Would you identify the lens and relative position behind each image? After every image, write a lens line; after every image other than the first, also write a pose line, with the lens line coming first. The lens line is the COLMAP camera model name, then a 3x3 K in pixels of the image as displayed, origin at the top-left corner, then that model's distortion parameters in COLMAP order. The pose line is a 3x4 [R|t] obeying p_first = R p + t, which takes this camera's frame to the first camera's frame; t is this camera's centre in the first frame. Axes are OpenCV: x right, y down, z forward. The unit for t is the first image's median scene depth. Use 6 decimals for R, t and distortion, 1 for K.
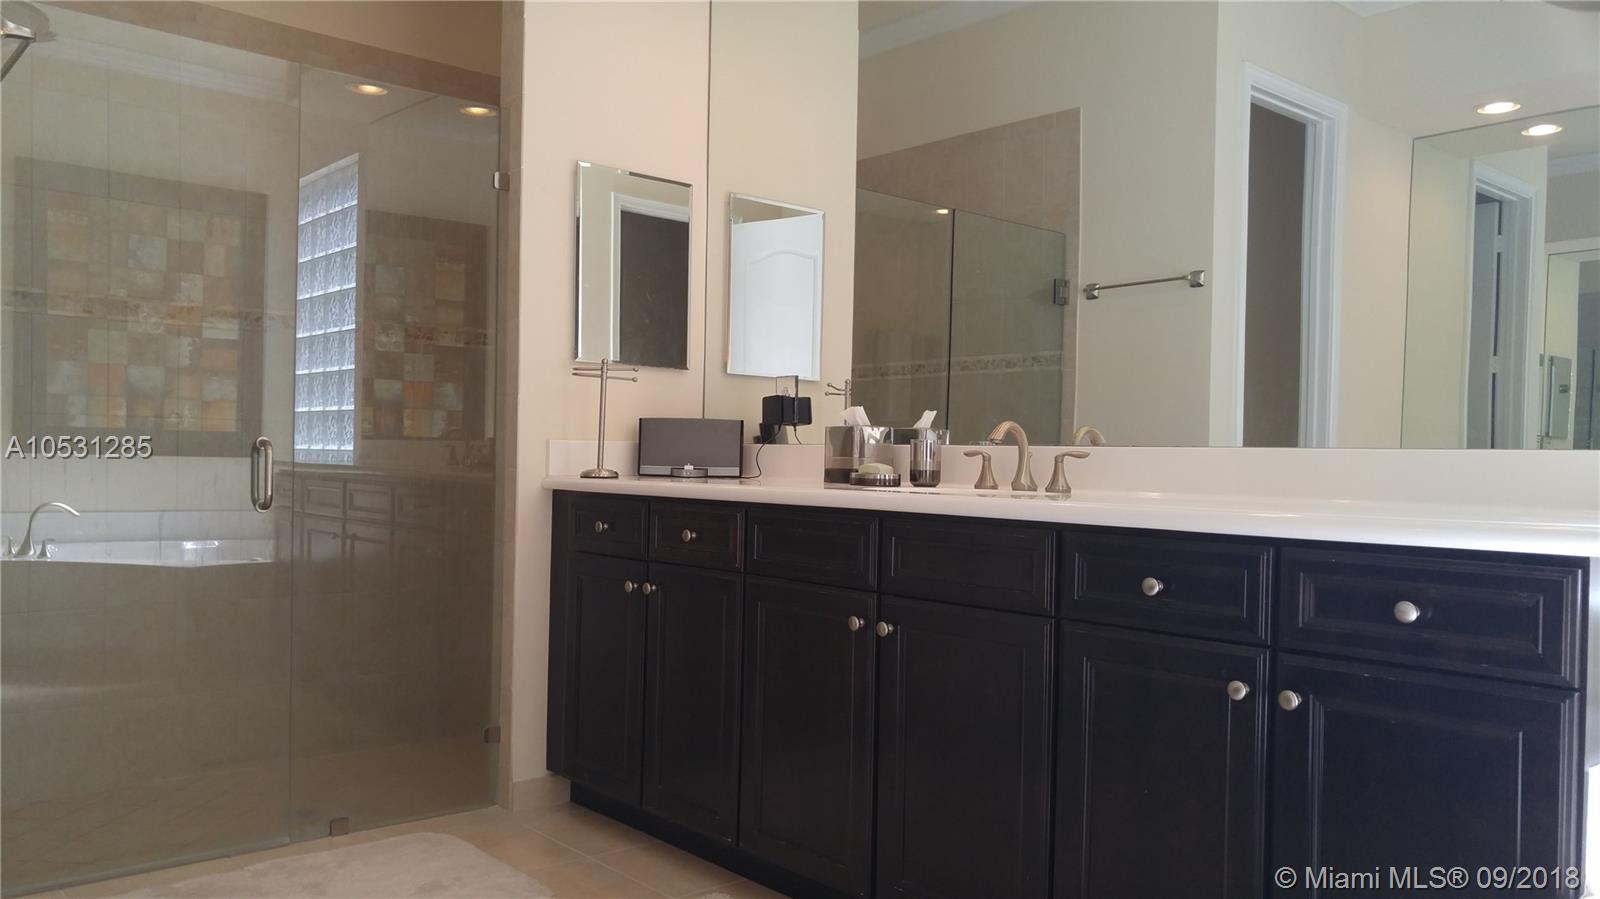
lens RADIAL K [[1211.0, 0, 800.9], [0, 1211.0, 447.7], [0, 0, 1]] dist [0.049412, -0.049987]
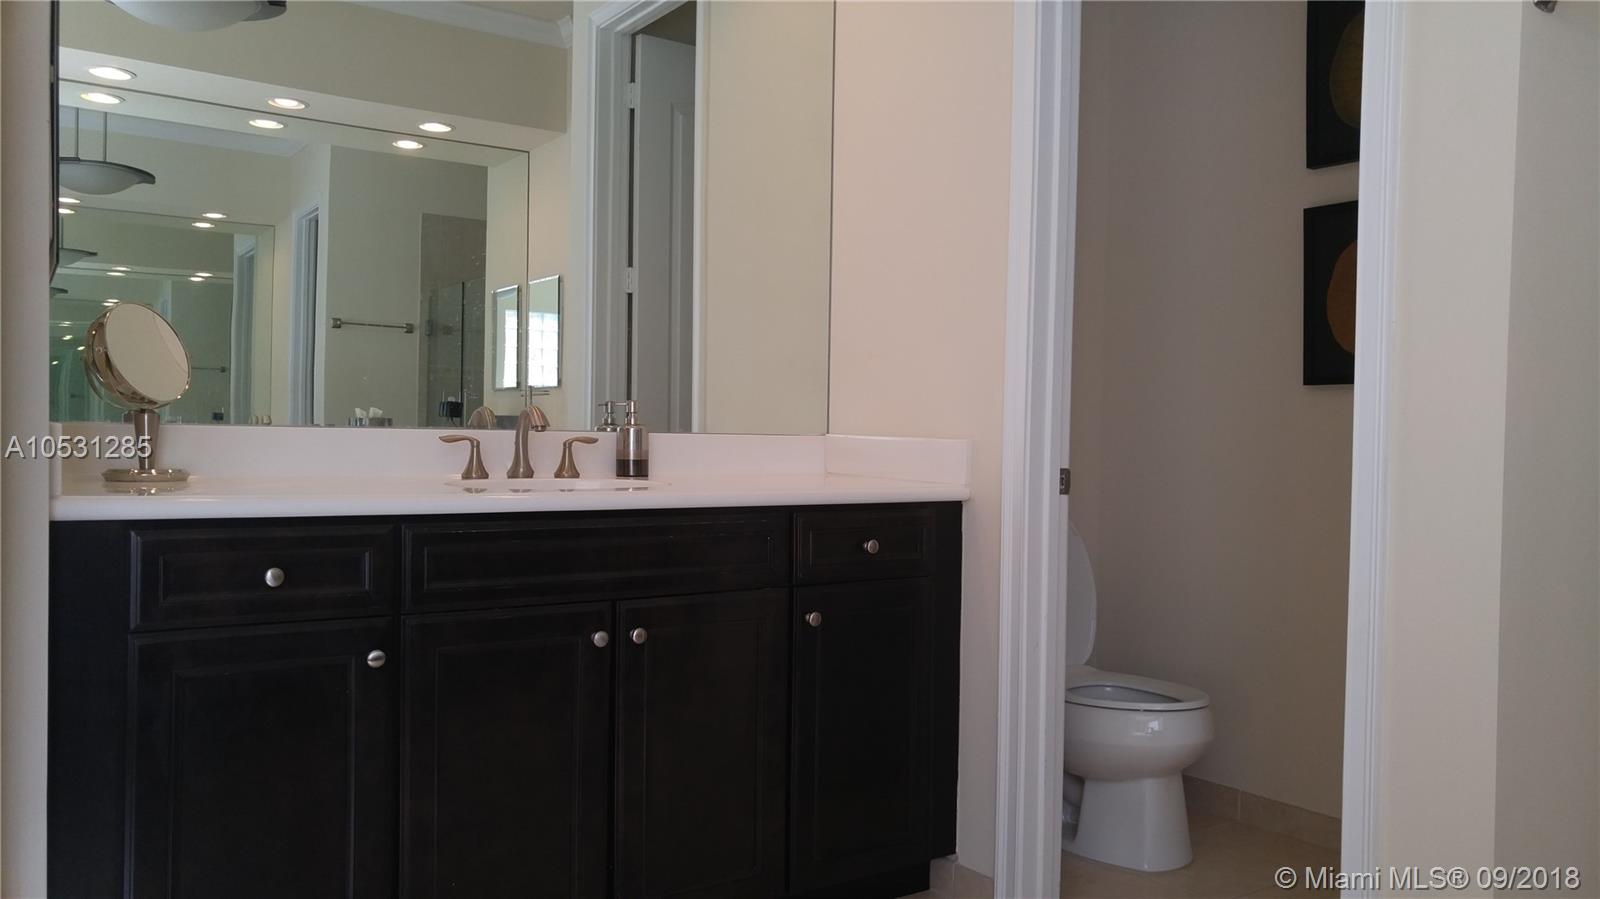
lens RADIAL K [[1211.0, 0, 799.1], [0, 1211.0, 453.4], [0, 0, 1]] dist [0.049412, -0.049987]
pose [[0.176851, -0.020583, 0.984022, -0.714055], [-0.018914, 0.999526, 0.024307, -0.010716], [-0.984056, -0.022911, 0.176377, 0.644540]]
